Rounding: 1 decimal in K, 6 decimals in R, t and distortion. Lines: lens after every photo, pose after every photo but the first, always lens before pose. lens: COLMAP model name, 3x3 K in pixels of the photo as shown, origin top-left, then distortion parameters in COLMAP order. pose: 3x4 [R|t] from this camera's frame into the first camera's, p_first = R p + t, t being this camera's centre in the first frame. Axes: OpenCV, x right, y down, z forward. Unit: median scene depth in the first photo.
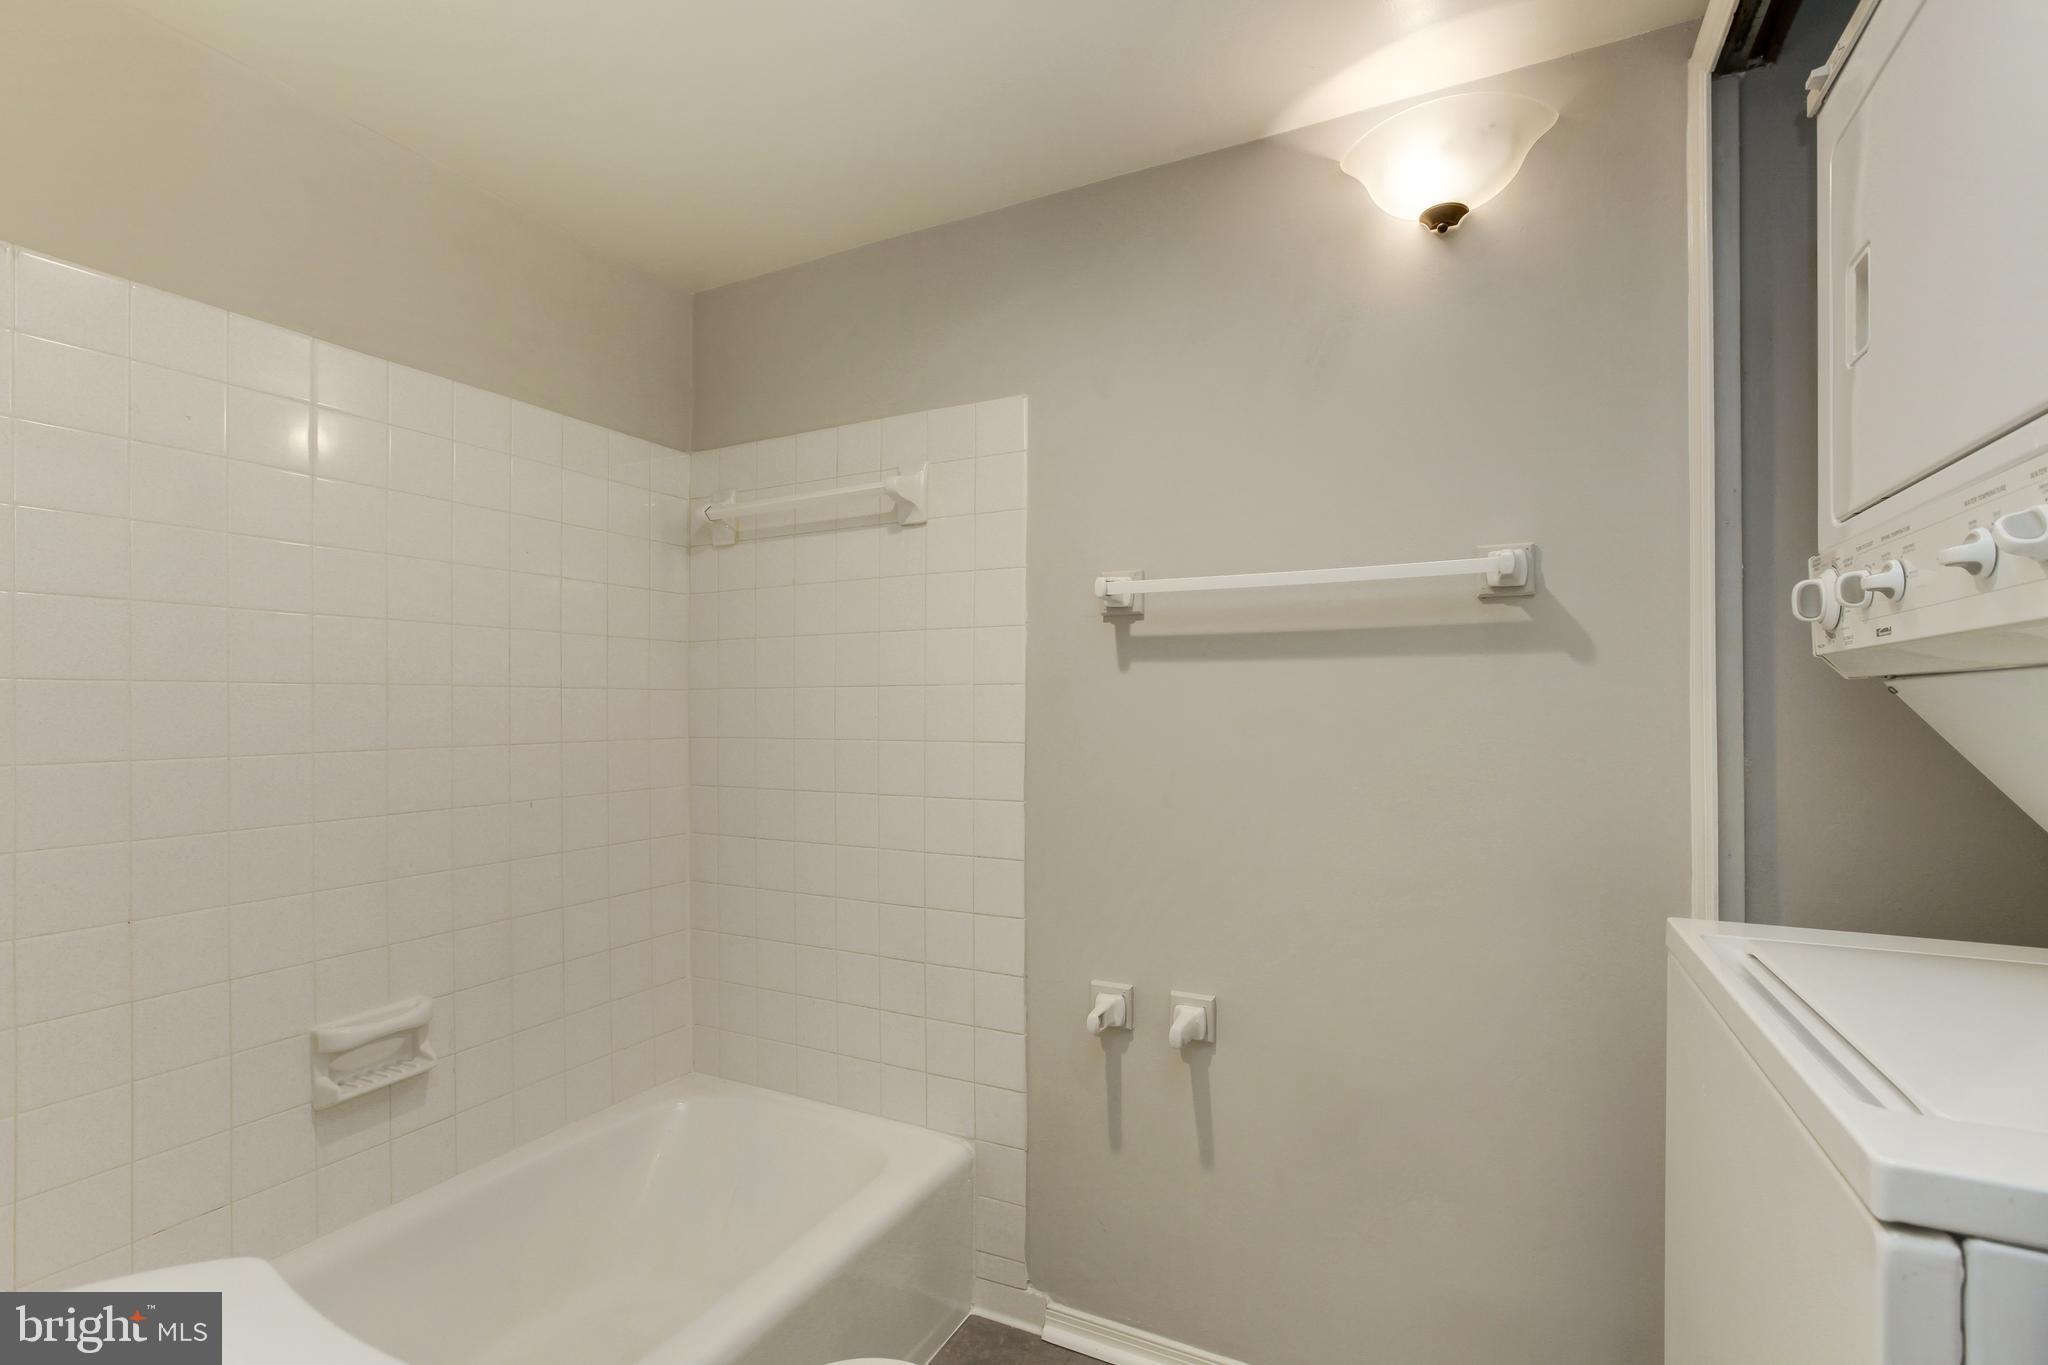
lens RADIAL K [[925.7, 0, 1007.4], [0, 925.7, 702.5], [0, 0, 1]] dist [-0.020749, 0.008766]
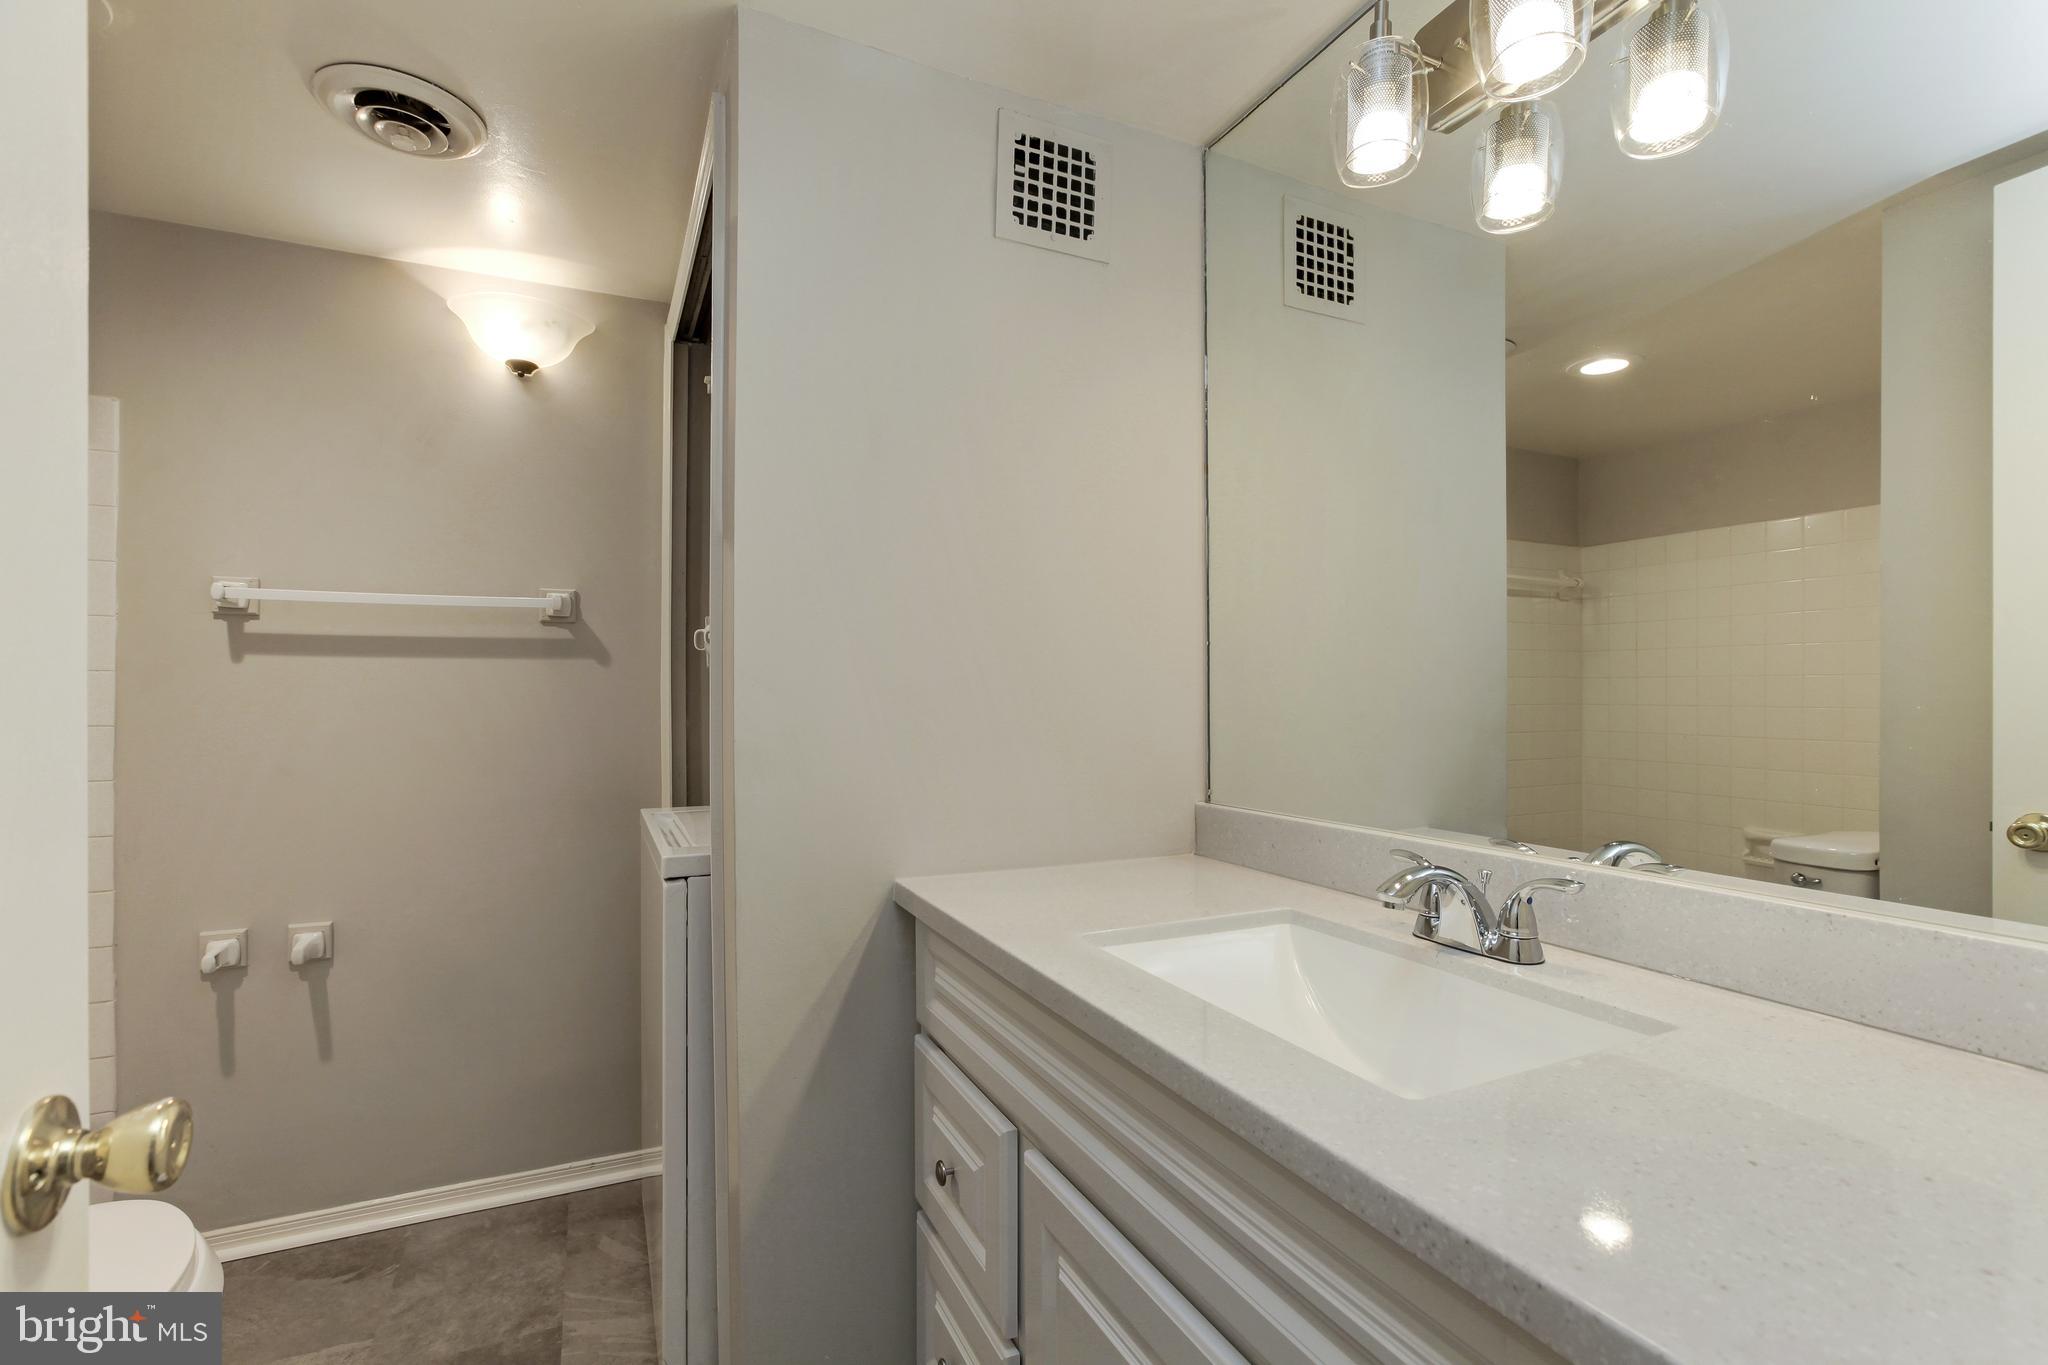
lens RADIAL K [[925.7, 0, 1024.3], [0, 925.7, 689.6], [0, 0, 1]] dist [-0.020749, 0.008766]
pose [[0.618852, 0.007011, 0.785476, -0.179313], [0.003281, 0.999928, -0.011509, 0.018459], [-0.785501, 0.009700, 0.618785, -0.530589]]
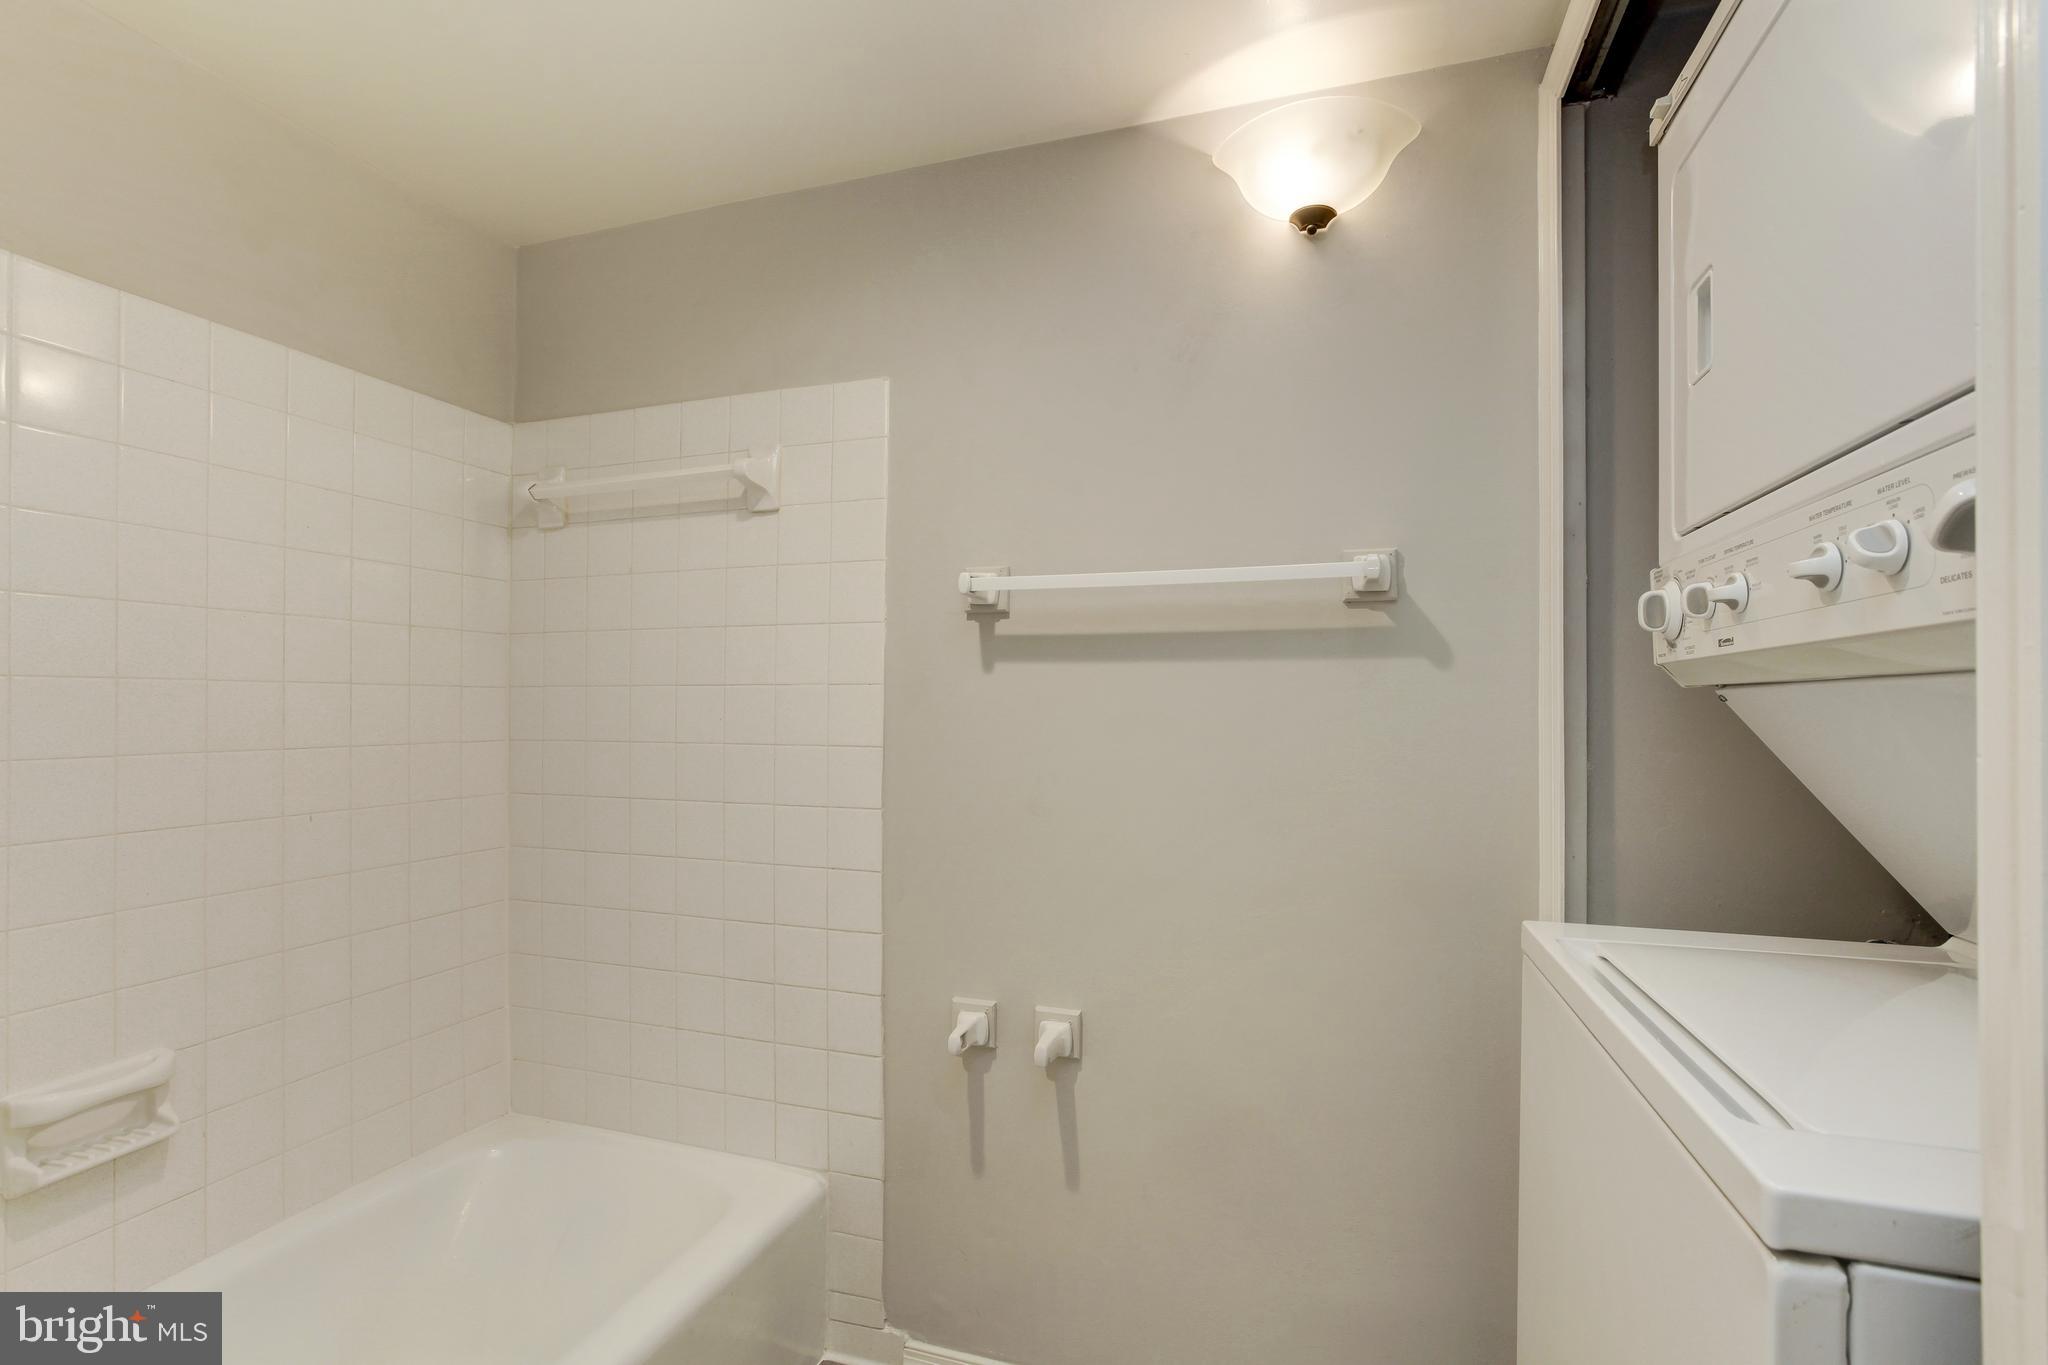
lens RADIAL K [[925.7, 0, 1005.5], [0, 925.7, 702.2], [0, 0, 1]] dist [-0.020749, 0.008766]
pose [[0.988878, 0.006217, 0.148596, 0.001377], [-0.006275, 0.999980, -0.000074, -0.002801], [-0.148594, -0.000859, 0.988898, 0.058589]]
